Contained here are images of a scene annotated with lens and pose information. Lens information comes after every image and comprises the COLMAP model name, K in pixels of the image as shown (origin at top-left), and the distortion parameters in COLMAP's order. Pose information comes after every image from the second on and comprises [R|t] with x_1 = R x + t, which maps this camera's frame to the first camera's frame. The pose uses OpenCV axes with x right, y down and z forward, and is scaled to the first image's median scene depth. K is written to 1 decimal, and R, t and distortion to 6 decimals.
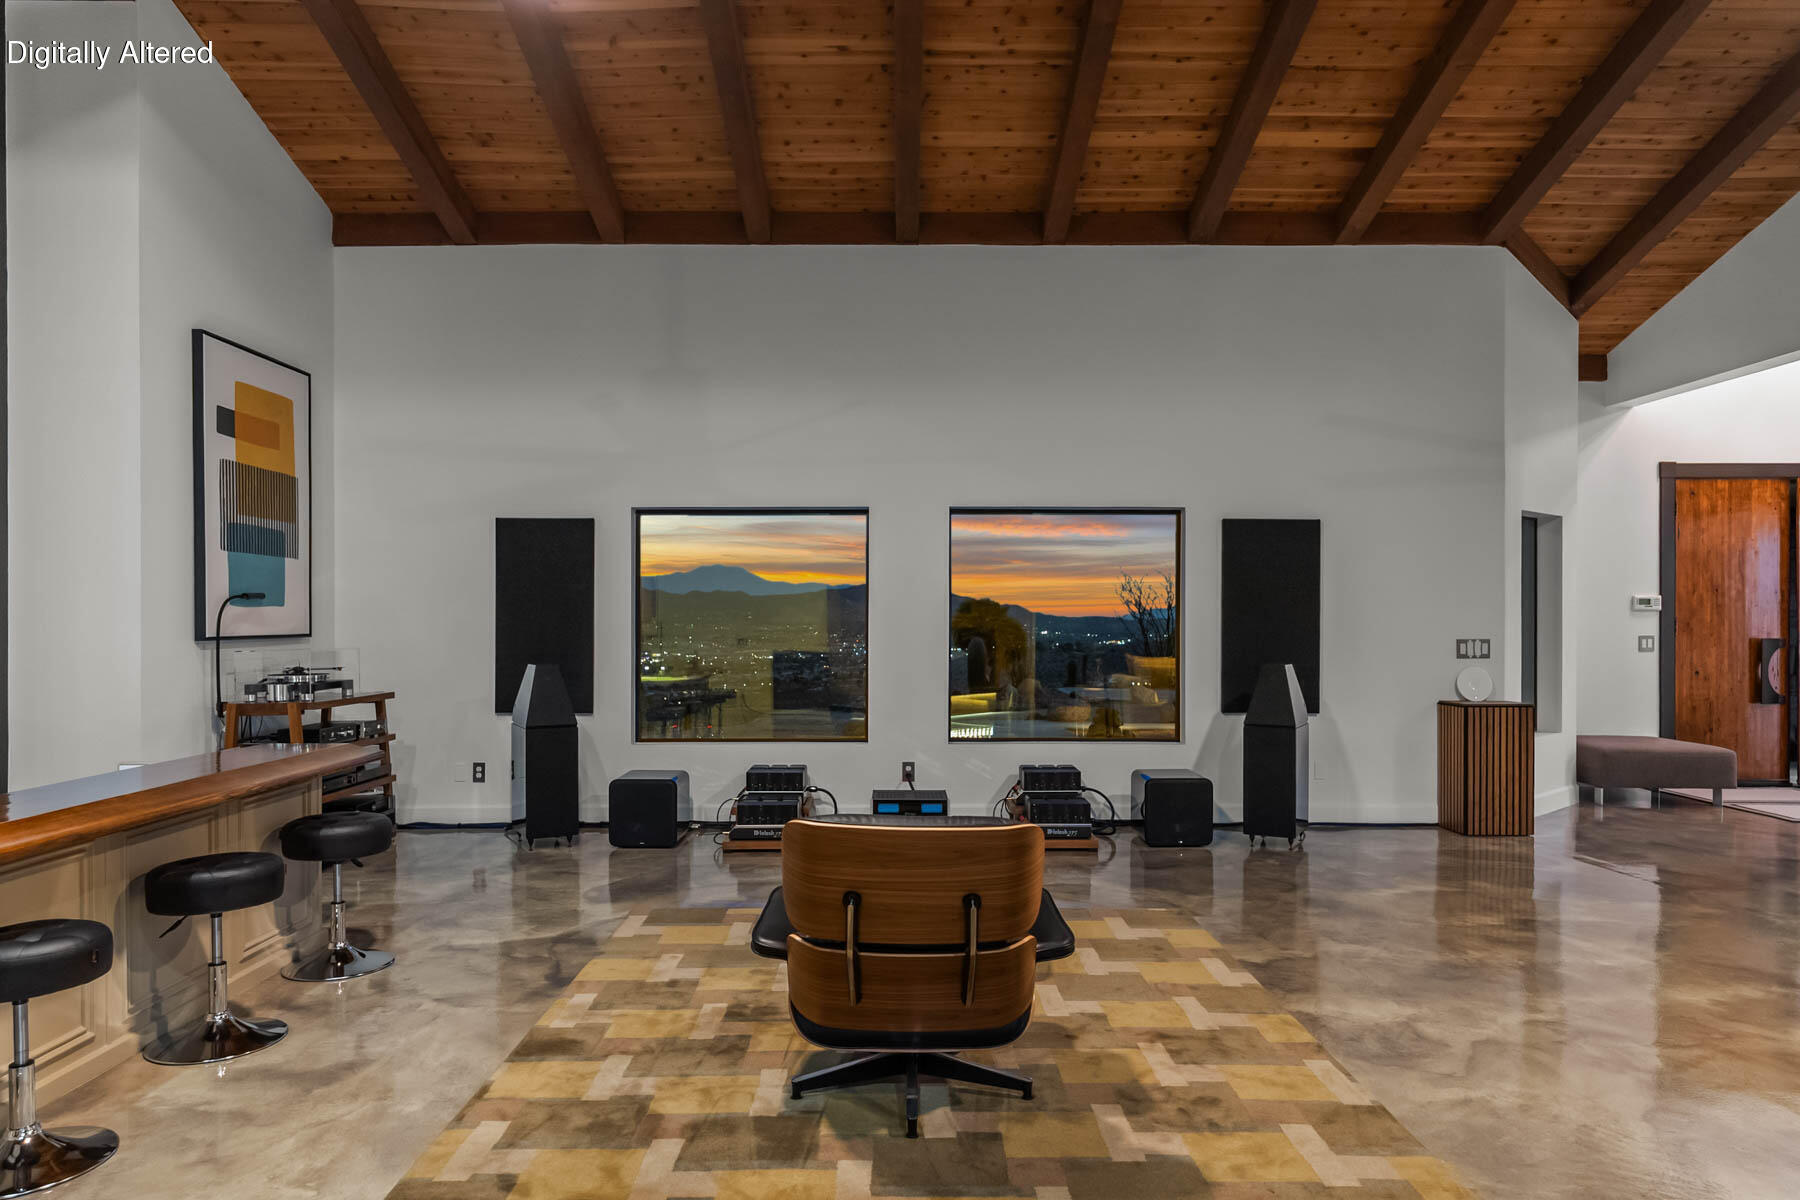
lens RADIAL K [[1147.9, 0, 909.5], [0, 1147.9, 626.2], [0, 0, 1]] dist [-0.006212, 0.004743]
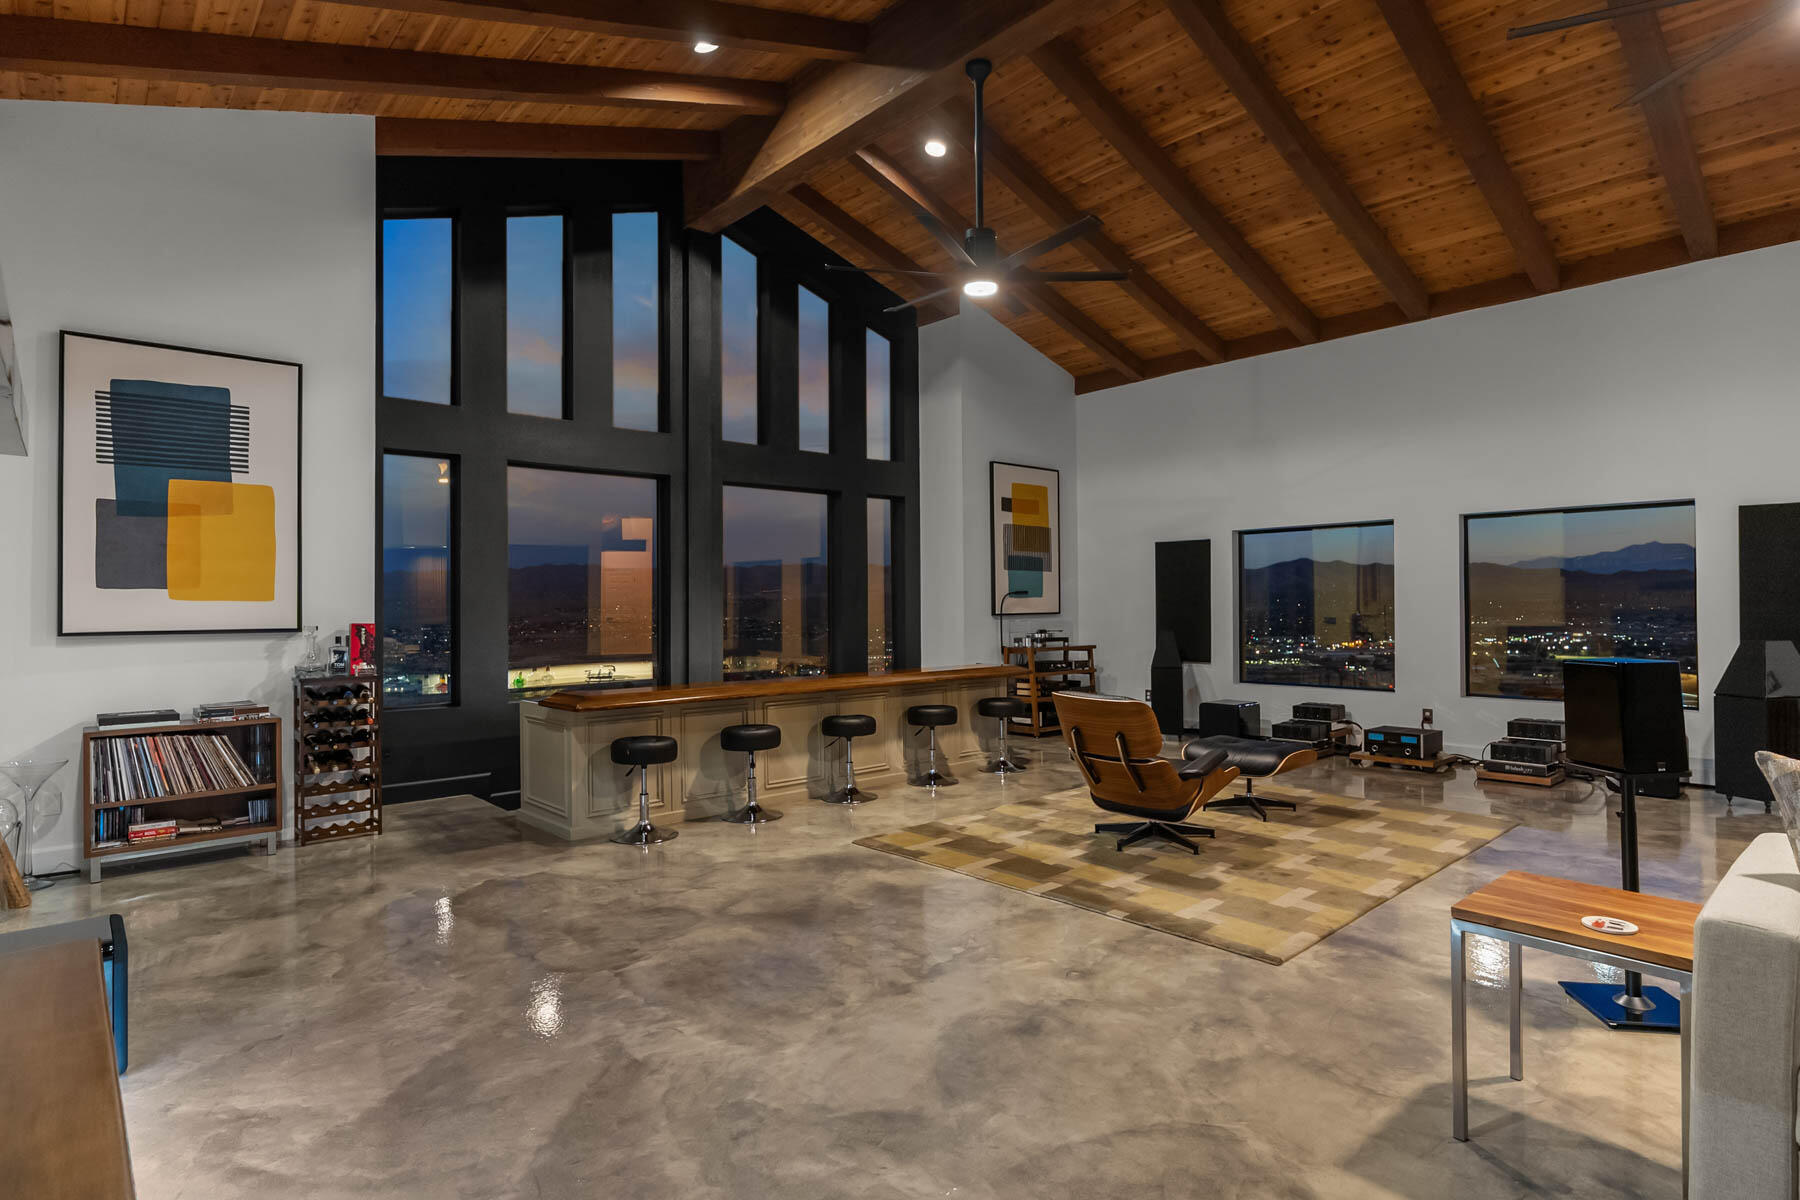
lens RADIAL K [[937.6, 0, 902.4], [0, 937.6, 591.8], [0, 0, 1]] dist [0.000718, 0.000060]
pose [[0.665841, -0.015720, -0.745928, 0.436402], [0.003527, 0.999833, -0.017922, 0.000478], [0.746085, 0.009302, 0.665786, -0.187666]]
